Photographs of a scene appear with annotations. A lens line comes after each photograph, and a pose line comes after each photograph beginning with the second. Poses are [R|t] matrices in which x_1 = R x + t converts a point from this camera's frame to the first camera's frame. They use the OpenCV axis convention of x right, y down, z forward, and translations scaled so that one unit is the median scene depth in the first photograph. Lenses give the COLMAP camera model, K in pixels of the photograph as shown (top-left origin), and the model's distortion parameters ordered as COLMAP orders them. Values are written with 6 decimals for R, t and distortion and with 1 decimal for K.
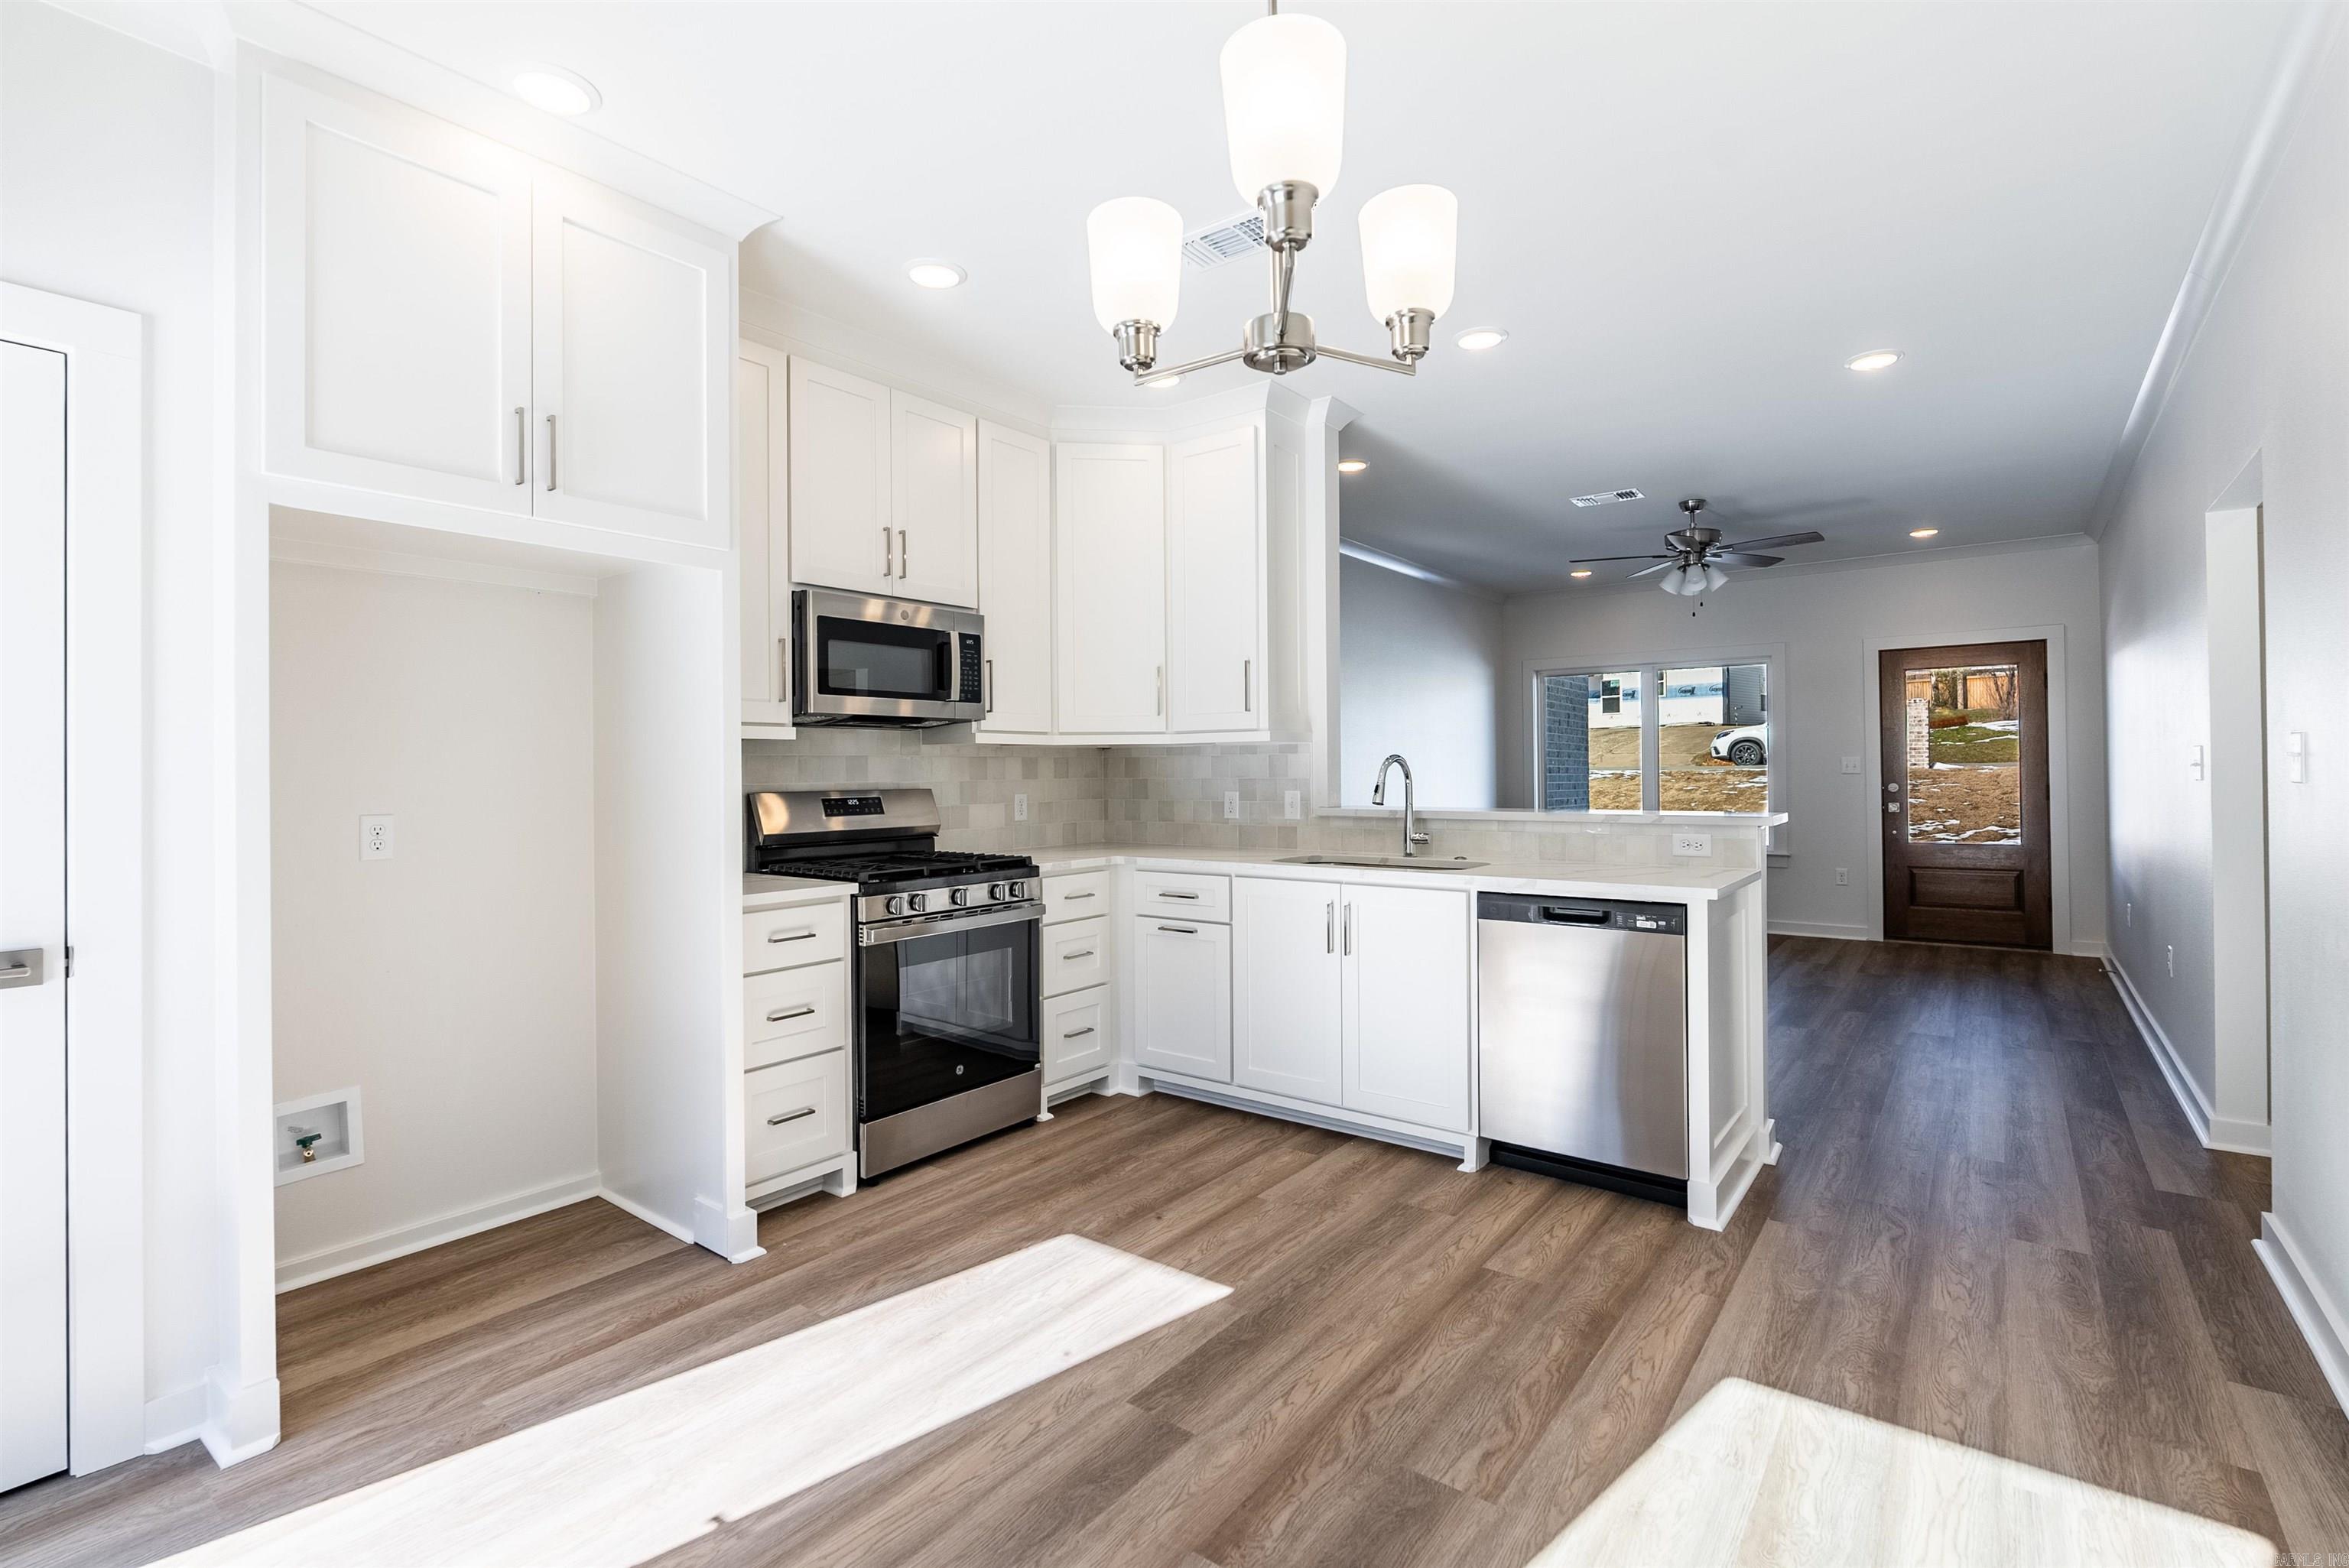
lens RADIAL K [[1048.6, 0, 1173.7], [0, 1048.6, 774.4], [0, 0, 1]] dist [-0.003348, -0.000081]
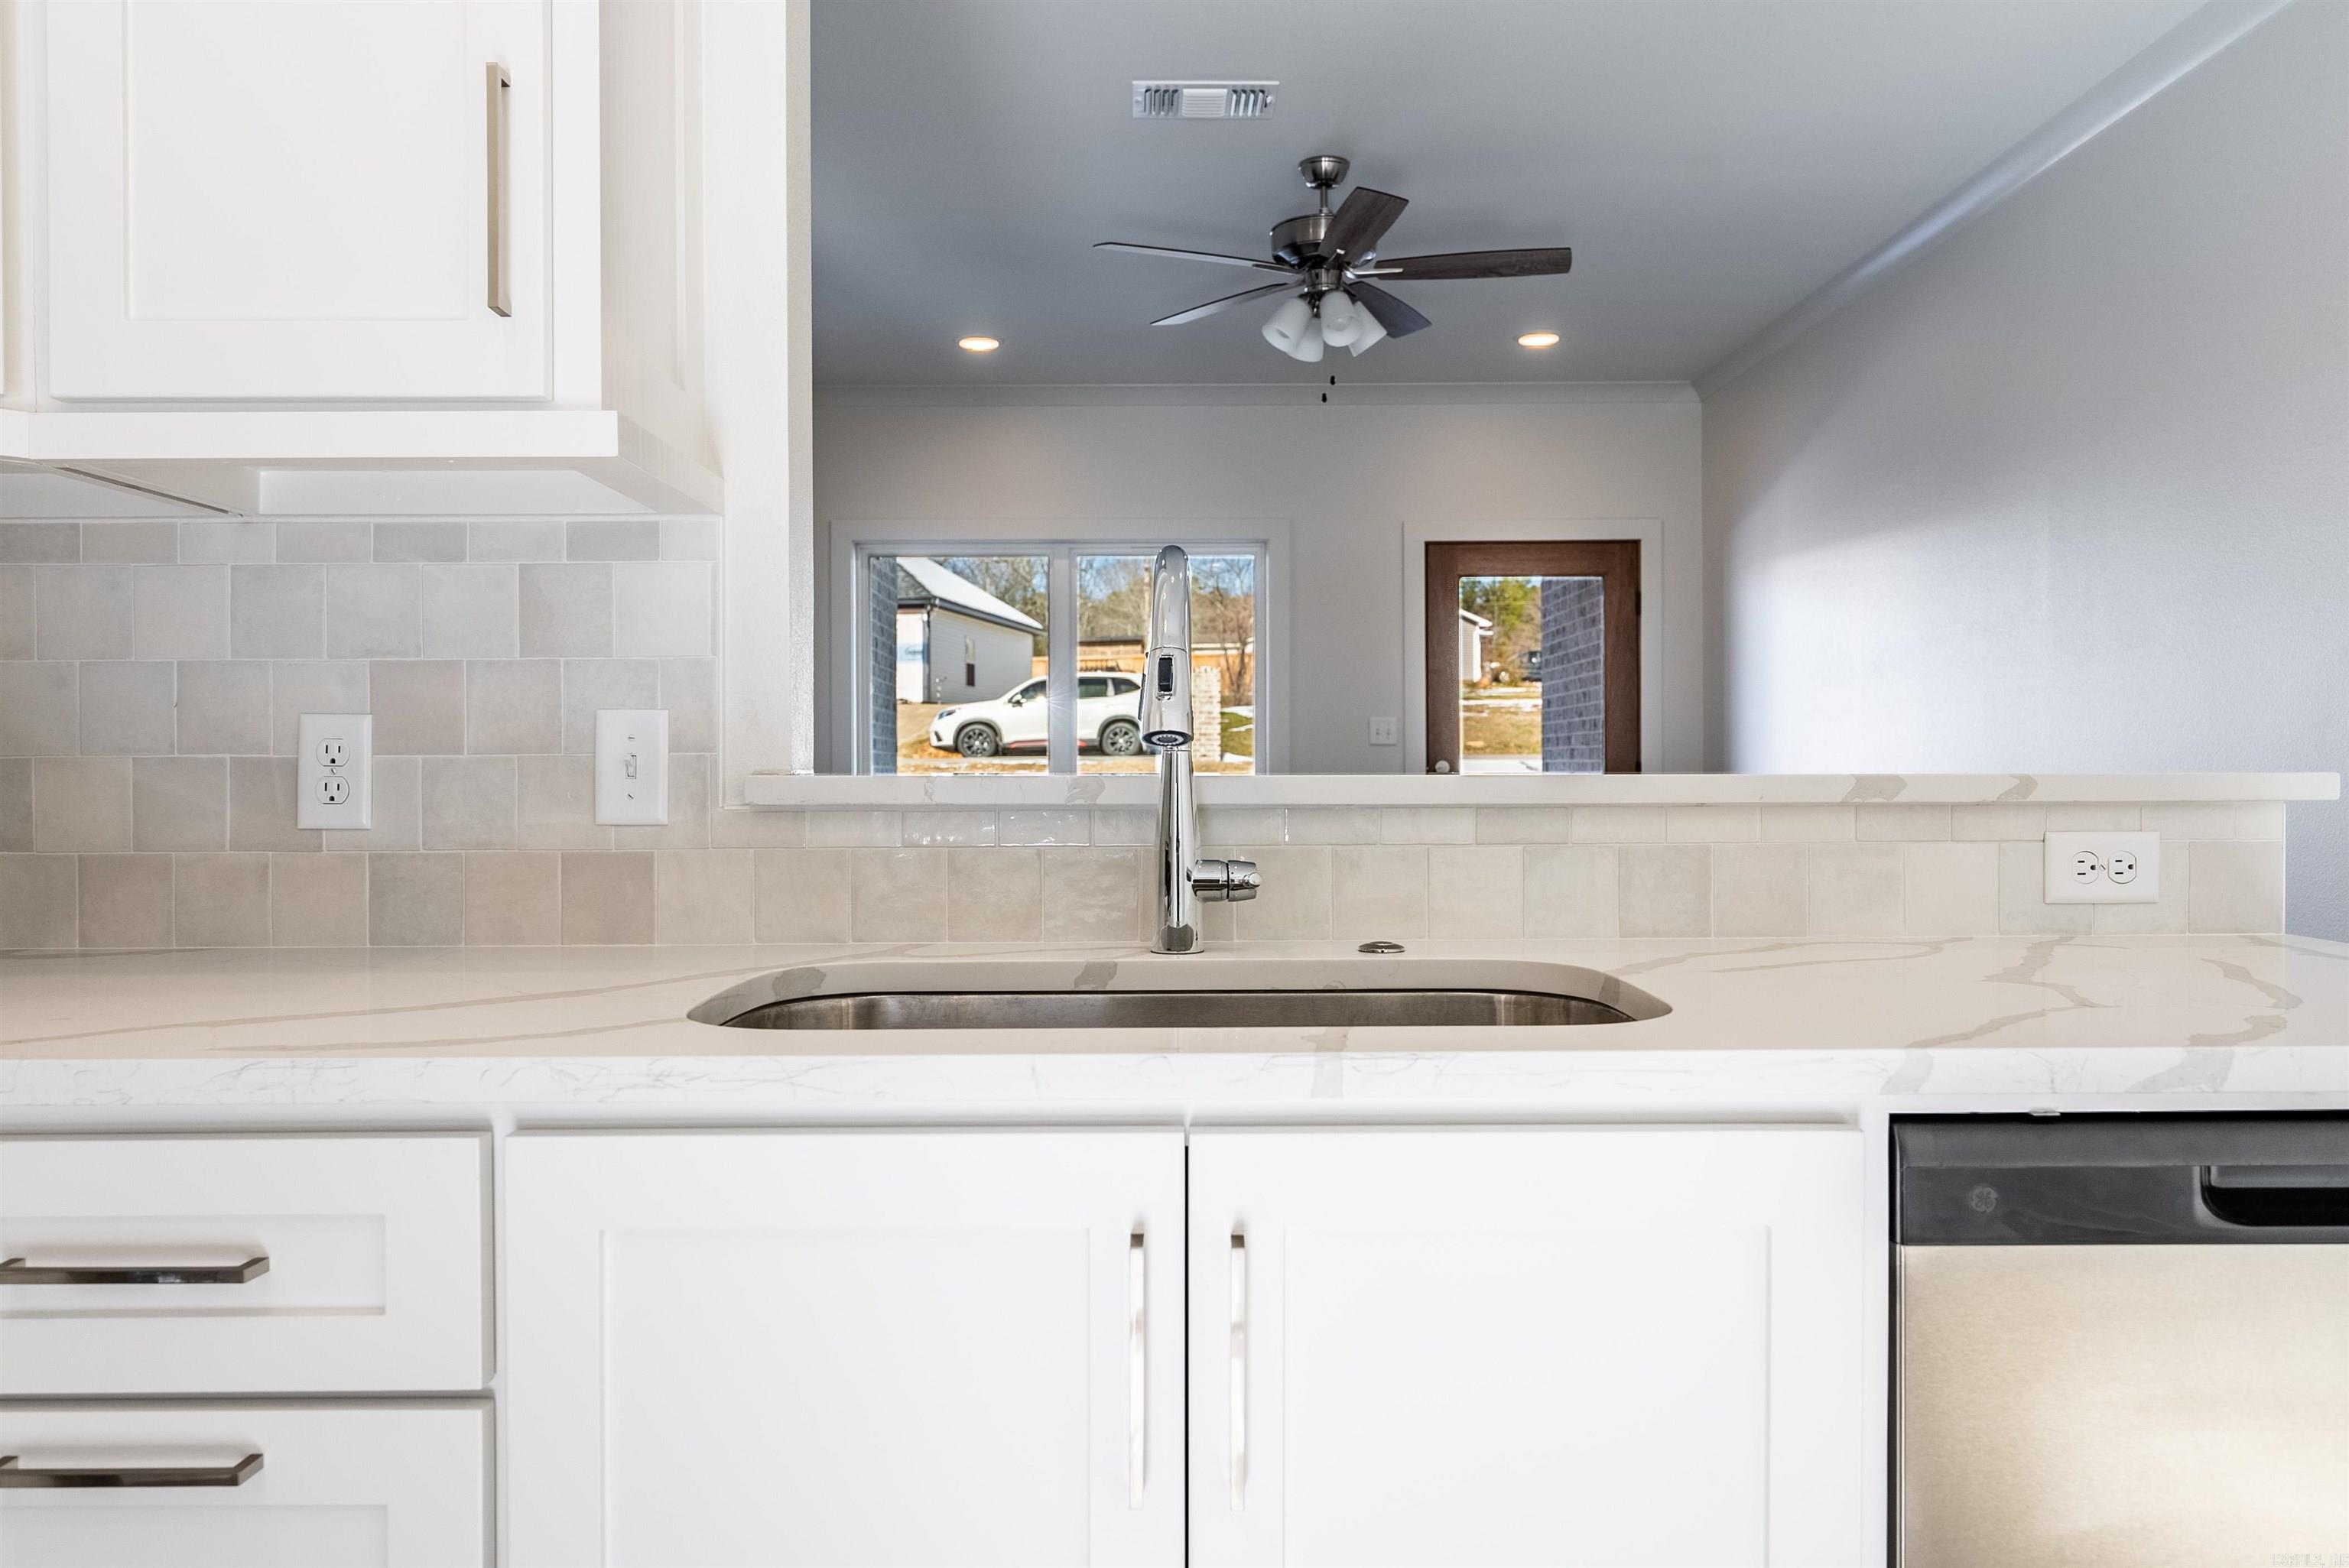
lens RADIAL K [[1602.8, 0, 1173.3], [0, 1602.8, 777.5], [0, 0, 1]] dist [0.022187, -0.000676]
pose [[0.791321, 0.000266, 0.611401, -0.019291], [-0.000519, 1.000000, 0.000237, 0.030223], [-0.611401, -0.000505, 0.791321, 0.587409]]
